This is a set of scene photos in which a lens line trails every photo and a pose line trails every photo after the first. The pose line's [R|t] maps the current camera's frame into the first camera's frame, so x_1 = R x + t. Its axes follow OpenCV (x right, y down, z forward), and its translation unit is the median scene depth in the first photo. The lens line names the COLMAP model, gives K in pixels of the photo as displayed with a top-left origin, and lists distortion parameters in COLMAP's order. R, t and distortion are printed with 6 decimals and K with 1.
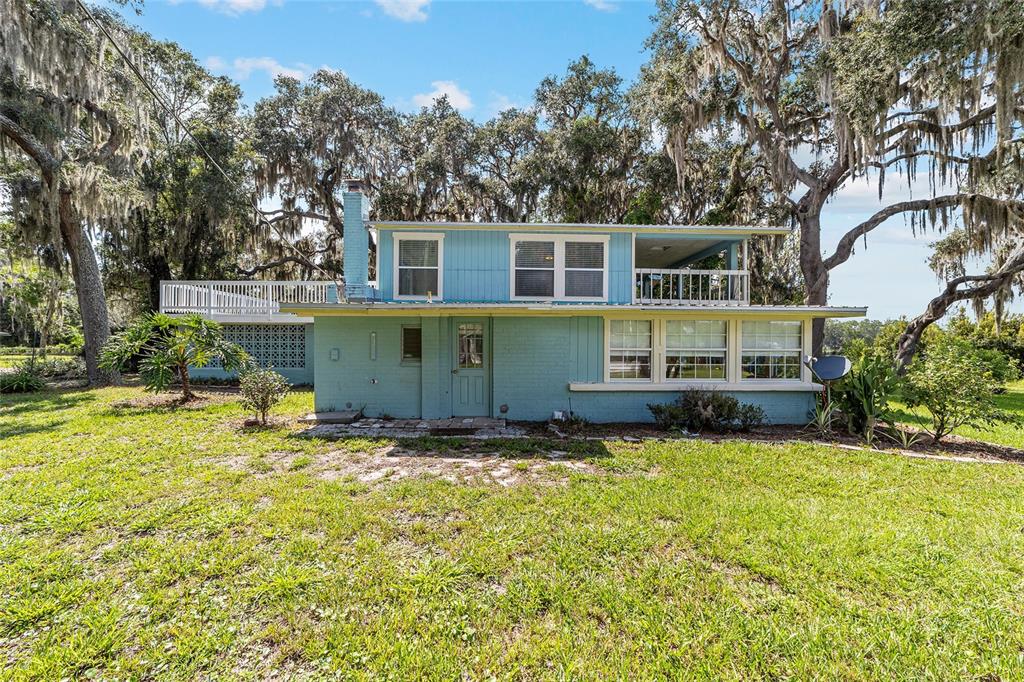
lens RADIAL K [[392.0, 0, 508.1], [0, 392.0, 340.8], [0, 0, 1]] dist [0.006271, 0.002006]
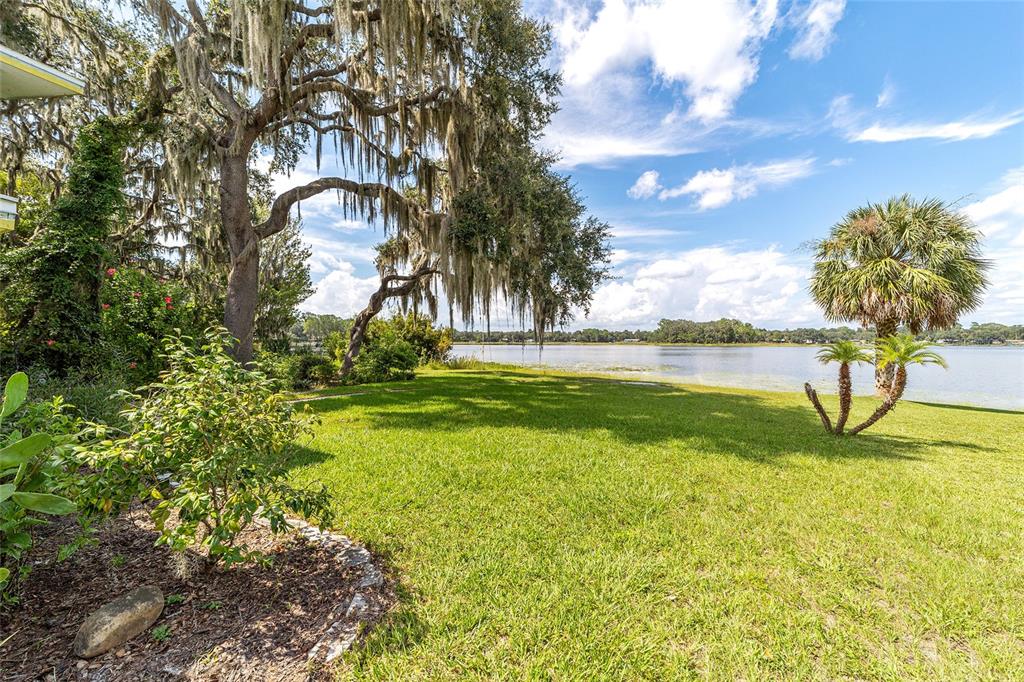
lens RADIAL K [[392.0, 0, 510.7], [0, 392.0, 345.8], [0, 0, 1]] dist [0.006271, 0.002006]
pose [[0.460423, -0.016687, 0.887543, 0.354073], [-0.003884, 0.999776, 0.020812, 0.012205], [-0.887691, -0.013030, 0.460255, 0.215035]]
